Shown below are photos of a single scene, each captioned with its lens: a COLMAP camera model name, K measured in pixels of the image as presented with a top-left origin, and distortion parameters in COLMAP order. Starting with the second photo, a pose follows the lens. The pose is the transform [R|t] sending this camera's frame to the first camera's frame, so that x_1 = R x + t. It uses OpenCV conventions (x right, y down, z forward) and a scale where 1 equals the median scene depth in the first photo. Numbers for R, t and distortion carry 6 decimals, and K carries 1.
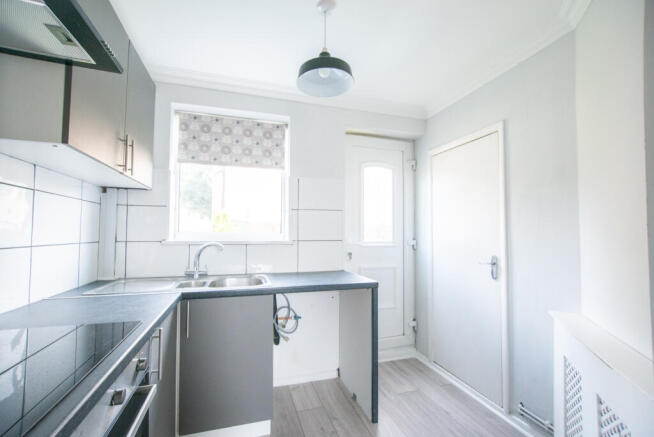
lens RADIAL K [[280.1, 0, 324.8], [0, 280.1, 221.0], [0, 0, 1]] dist [-0.025054, -0.000074]
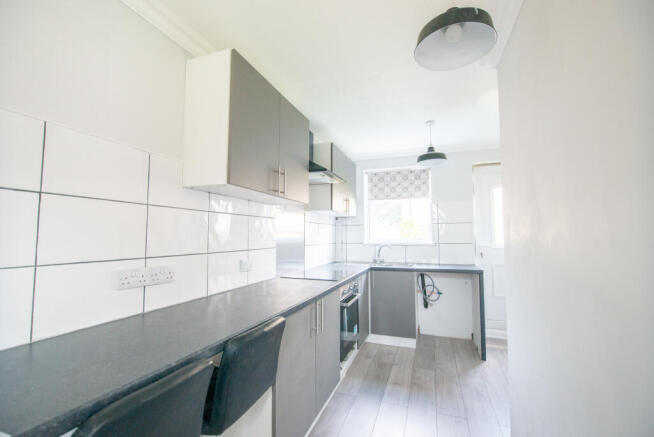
lens RADIAL K [[280.1, 0, 324.8], [0, 280.1, 221.0], [0, 0, 1]] dist [-0.025054, -0.000074]
pose [[0.787910, -0.040486, -0.614458, 0.378830], [0.031498, 0.999180, -0.025445, -0.036967], [0.614984, 0.000694, 0.788539, -0.636041]]
